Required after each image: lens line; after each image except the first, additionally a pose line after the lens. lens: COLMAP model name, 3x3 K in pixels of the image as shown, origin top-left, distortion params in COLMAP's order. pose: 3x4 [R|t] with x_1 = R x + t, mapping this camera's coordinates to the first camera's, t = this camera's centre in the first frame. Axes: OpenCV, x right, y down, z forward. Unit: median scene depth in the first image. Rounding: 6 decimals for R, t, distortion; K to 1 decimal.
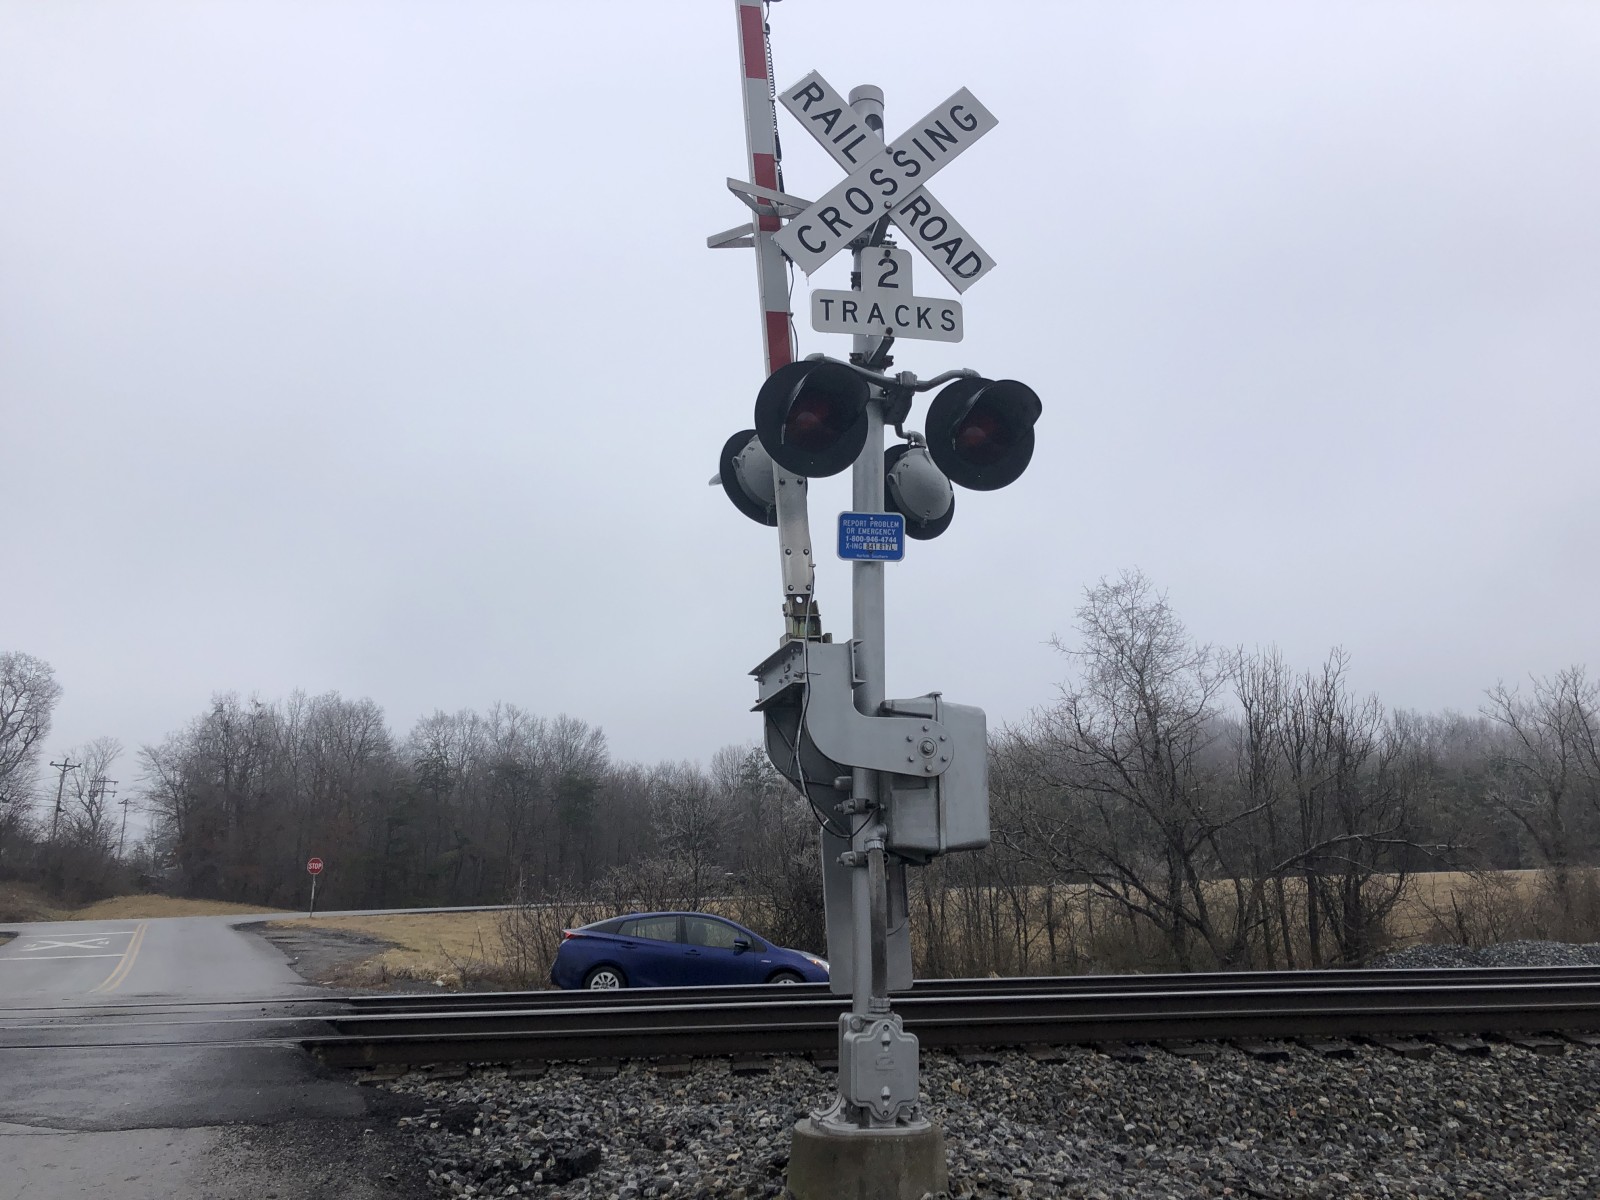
lens RADIAL K [[1264.8, 0, 797.6], [0, 1264.8, 588.8], [0, 0, 1]] dist [0.005266, -0.014110]
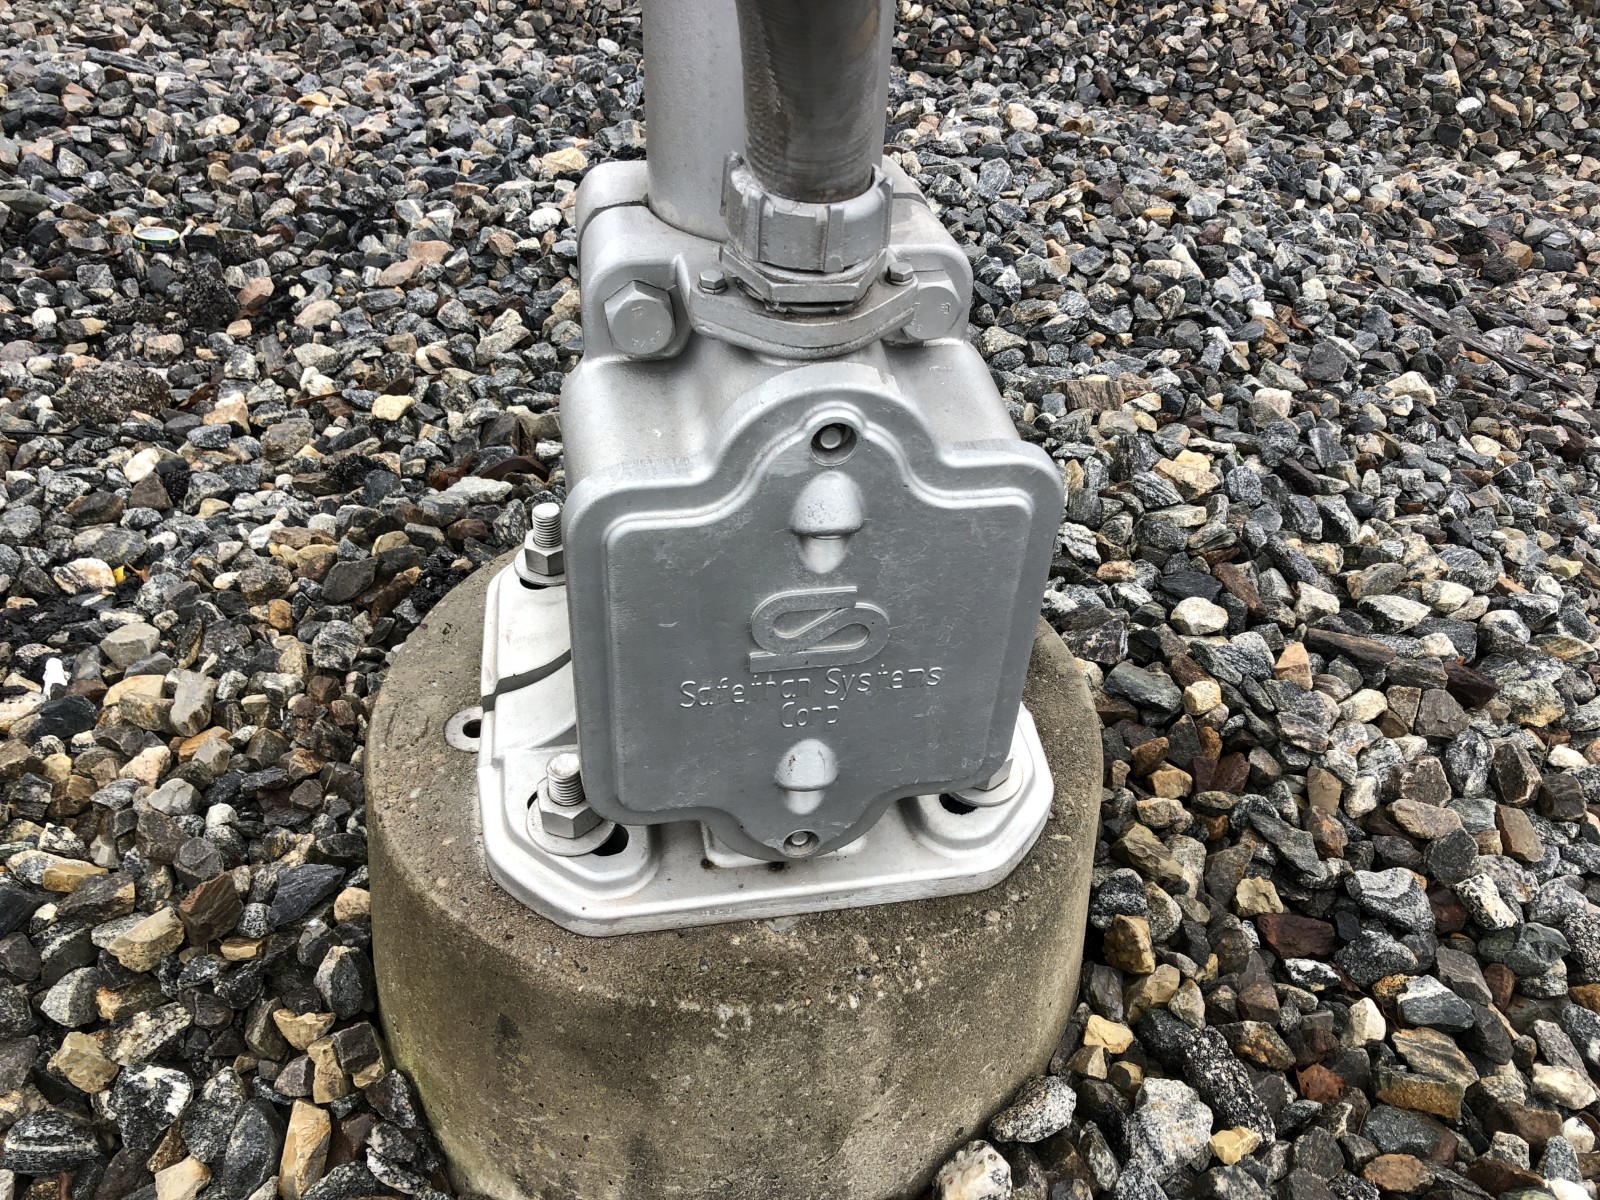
lens RADIAL K [[1264.8, 0, 797.6], [0, 1264.8, 588.8], [0, 0, 1]] dist [0.005266, -0.014110]
pose [[0.998485, 0.045035, -0.031626, 0.046061], [-0.000611, 0.583740, 0.811940, 0.160167], [0.055027, -0.810690, 0.582883, 0.581594]]
